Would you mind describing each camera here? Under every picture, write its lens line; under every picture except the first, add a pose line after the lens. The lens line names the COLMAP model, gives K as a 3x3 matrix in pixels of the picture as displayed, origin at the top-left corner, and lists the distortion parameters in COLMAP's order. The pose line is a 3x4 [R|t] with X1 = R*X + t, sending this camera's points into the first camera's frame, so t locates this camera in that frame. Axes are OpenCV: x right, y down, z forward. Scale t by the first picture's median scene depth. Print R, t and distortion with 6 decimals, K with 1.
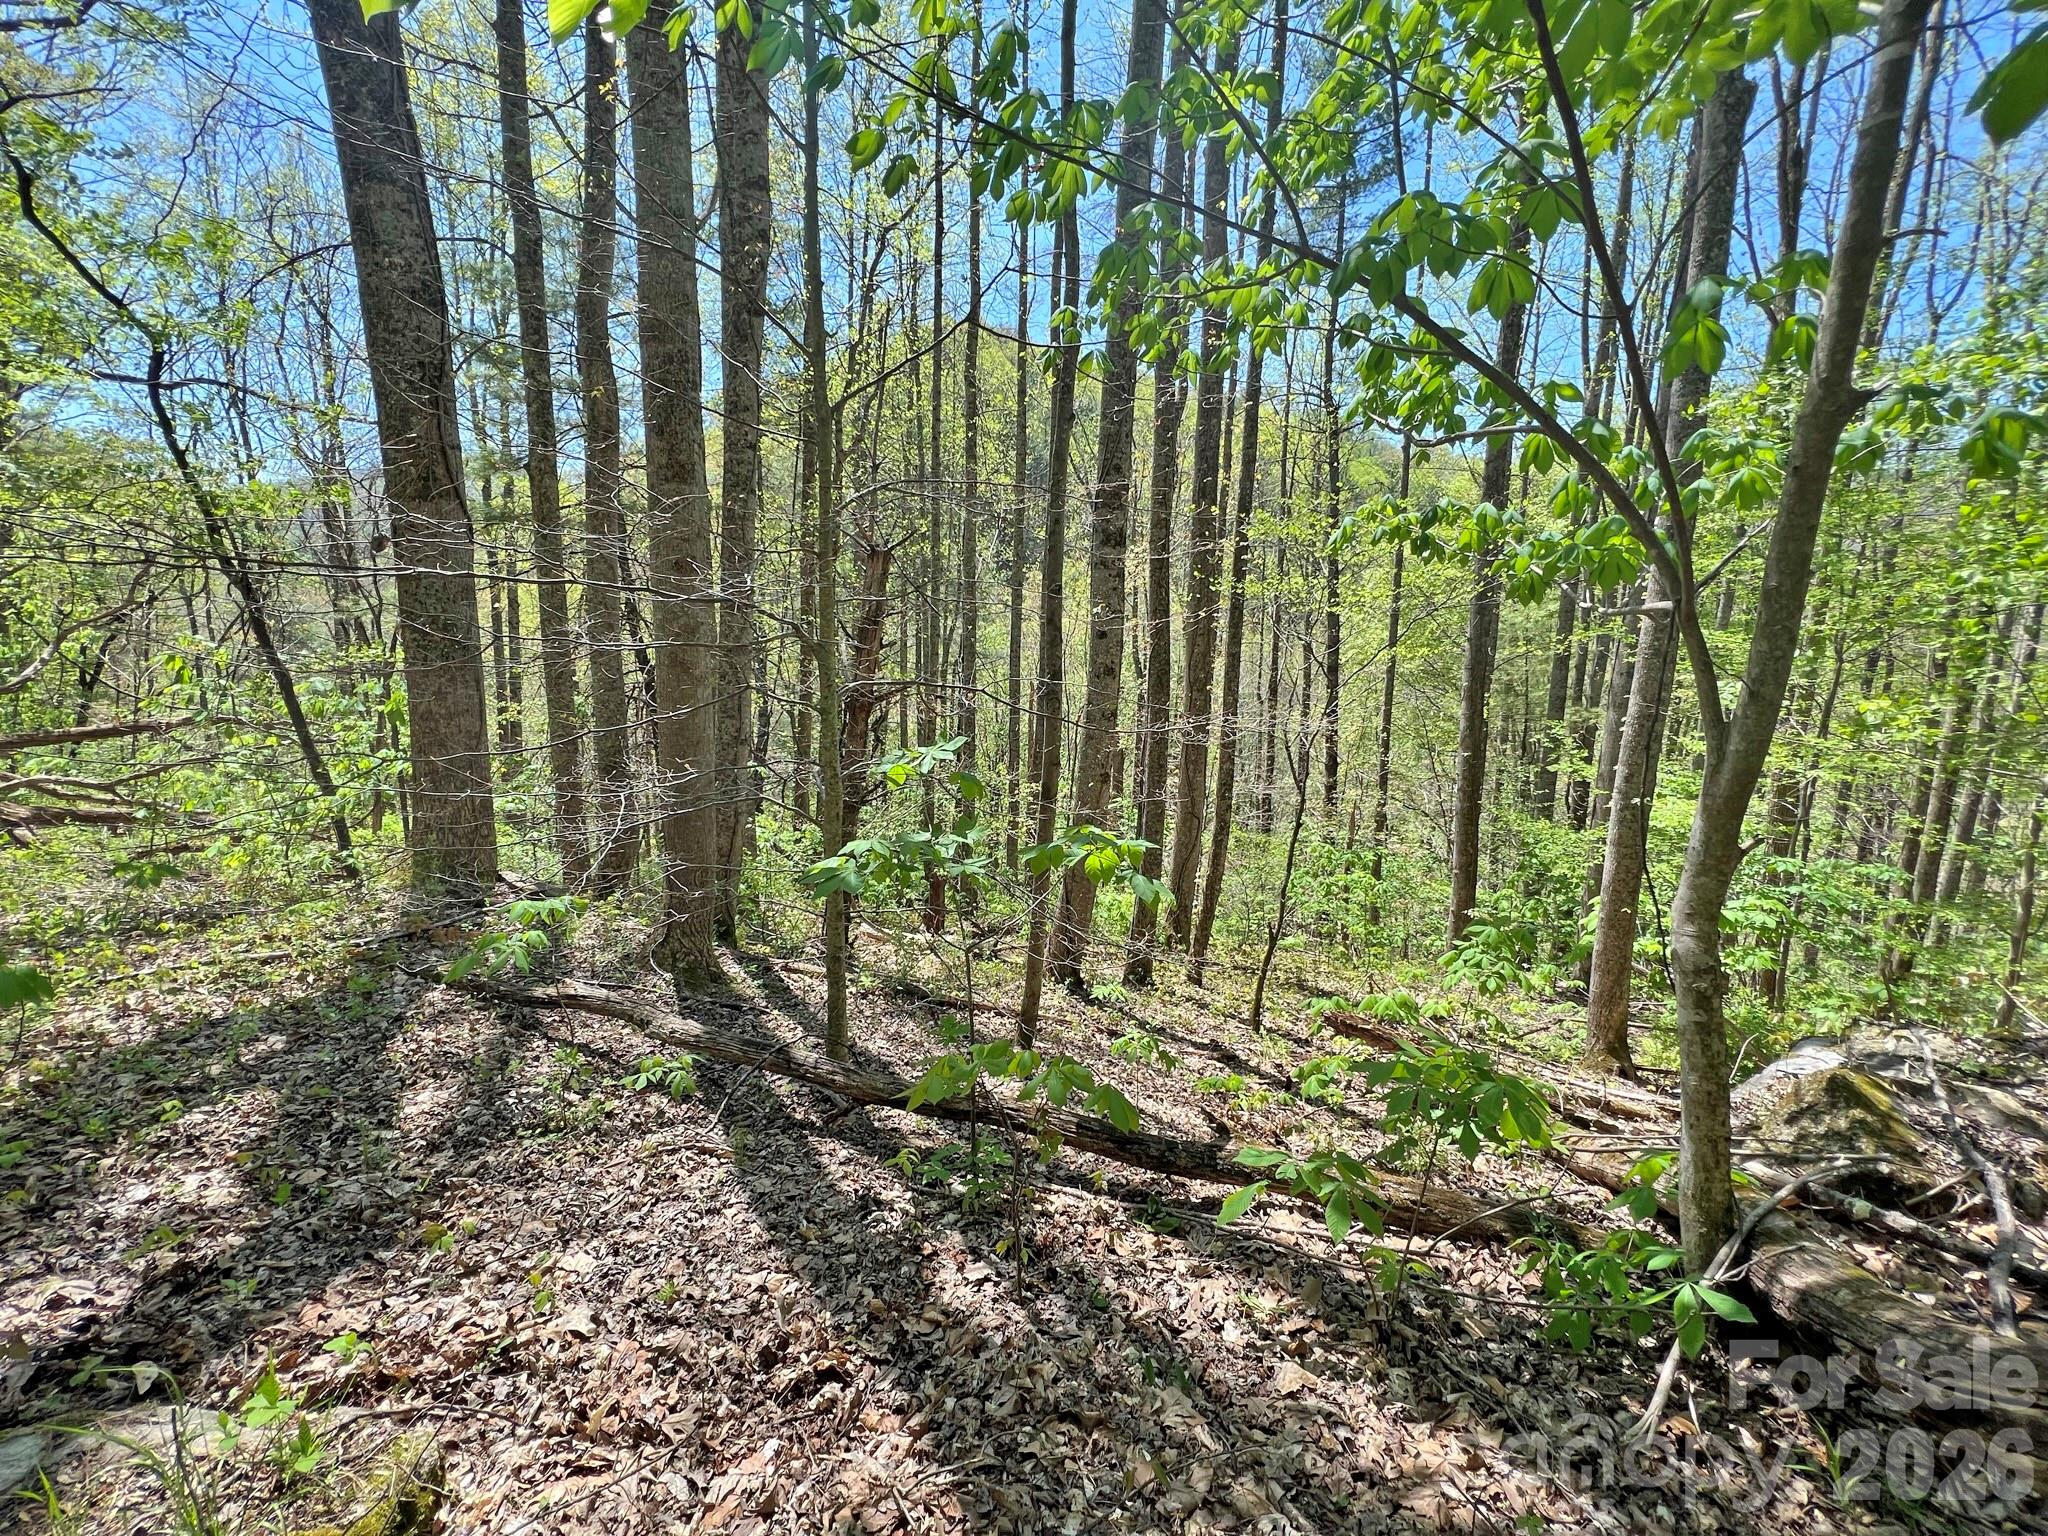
lens RADIAL K [[829.5, 0, 1019.5], [0, 829.5, 758.8], [0, 0, 1]] dist [0.001118, 0.000623]
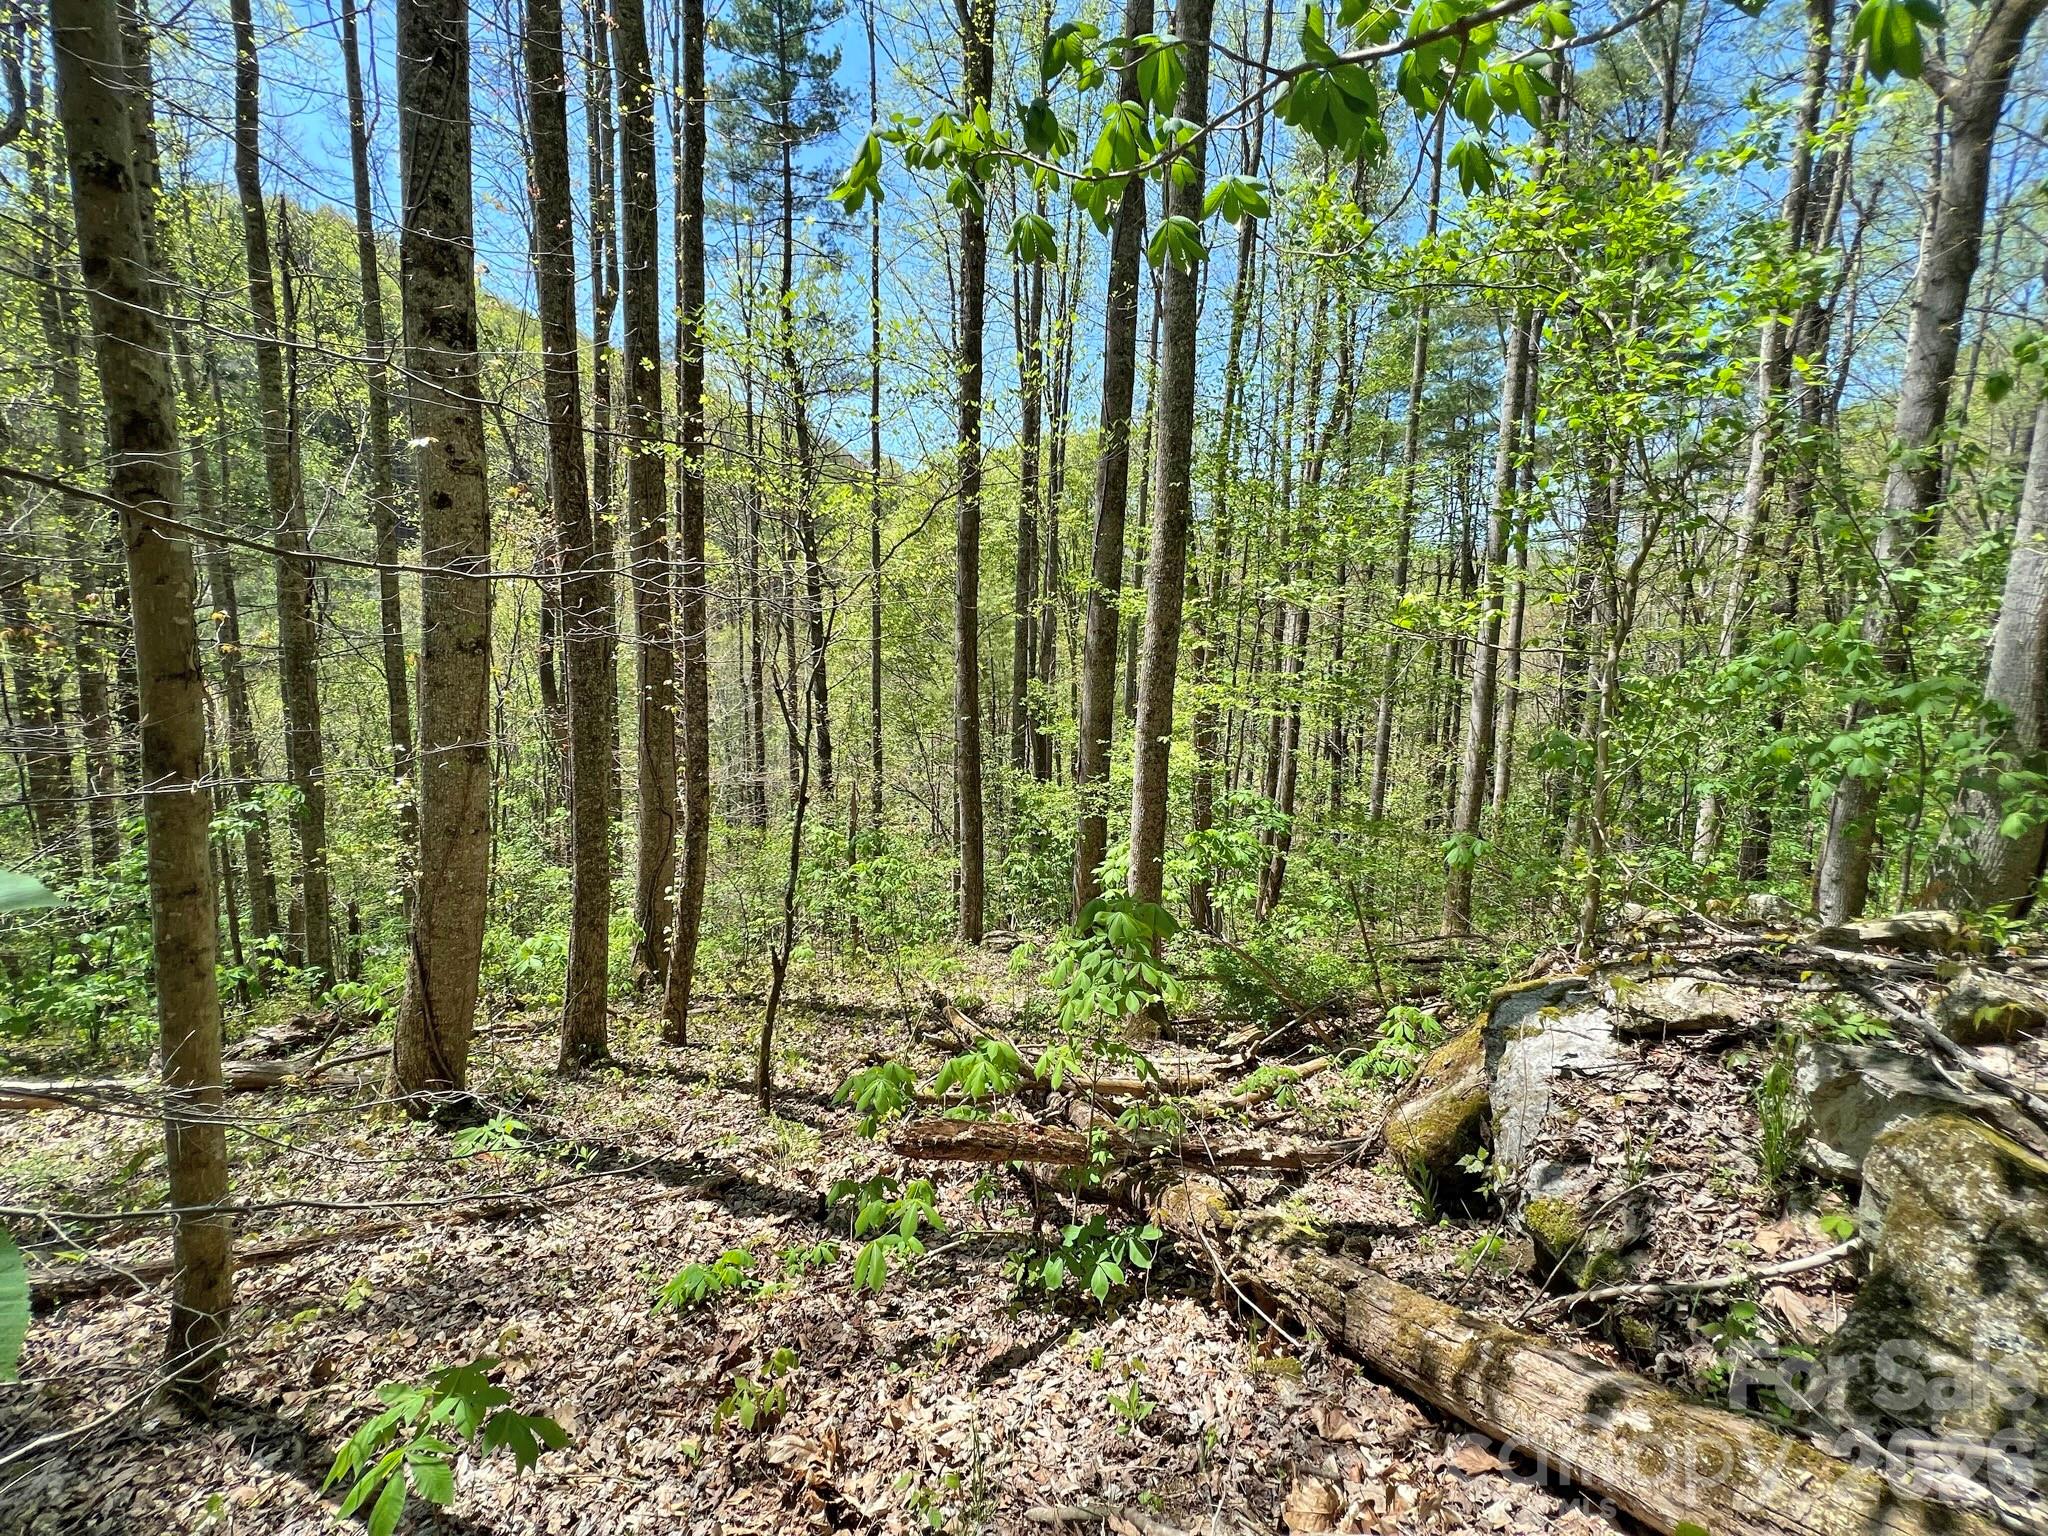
lens RADIAL K [[829.5, 0, 1019.5], [0, 829.5, 758.8], [0, 0, 1]] dist [0.001118, 0.000623]
pose [[0.824870, -0.068214, 0.561192, 0.074785], [0.066777, 0.997501, 0.023096, 0.033400], [-0.561365, 0.018424, 0.827363, 0.250532]]
